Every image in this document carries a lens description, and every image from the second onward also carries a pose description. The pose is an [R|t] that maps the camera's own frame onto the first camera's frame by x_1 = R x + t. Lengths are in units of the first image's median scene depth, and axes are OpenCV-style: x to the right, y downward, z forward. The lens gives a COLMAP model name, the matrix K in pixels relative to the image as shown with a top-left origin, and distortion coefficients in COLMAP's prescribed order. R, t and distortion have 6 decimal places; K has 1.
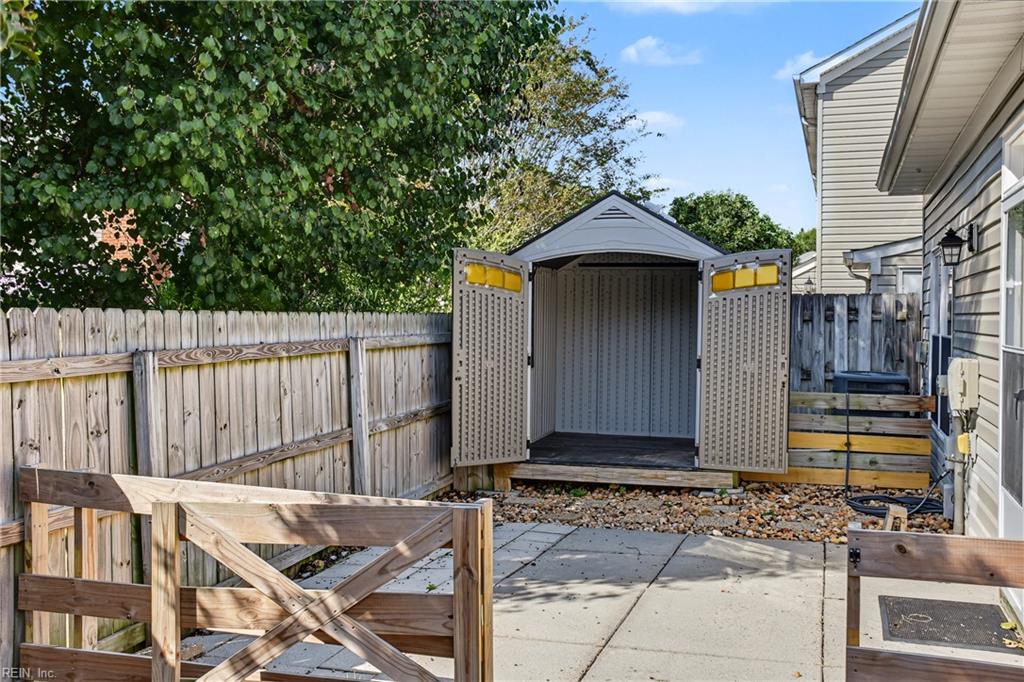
lens RADIAL K [[969.1, 0, 510.5], [0, 969.1, 319.5], [0, 0, 1]] dist [-0.053596, 0.022788]
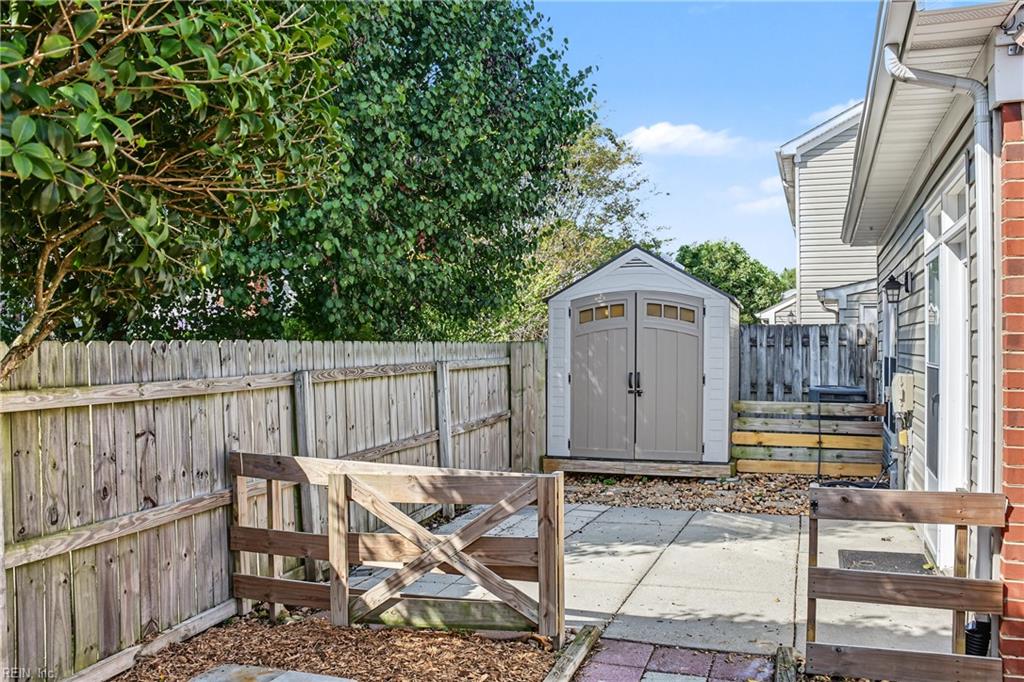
lens RADIAL K [[825.7, 0, 526.7], [0, 825.7, 332.3], [0, 0, 1]] dist [-0.162622, 0.105878]
pose [[0.999838, -0.006708, -0.016675, -0.024805], [0.006408, 0.999818, -0.017979, 0.000473], [0.016792, 0.017869, 0.999699, -0.104053]]
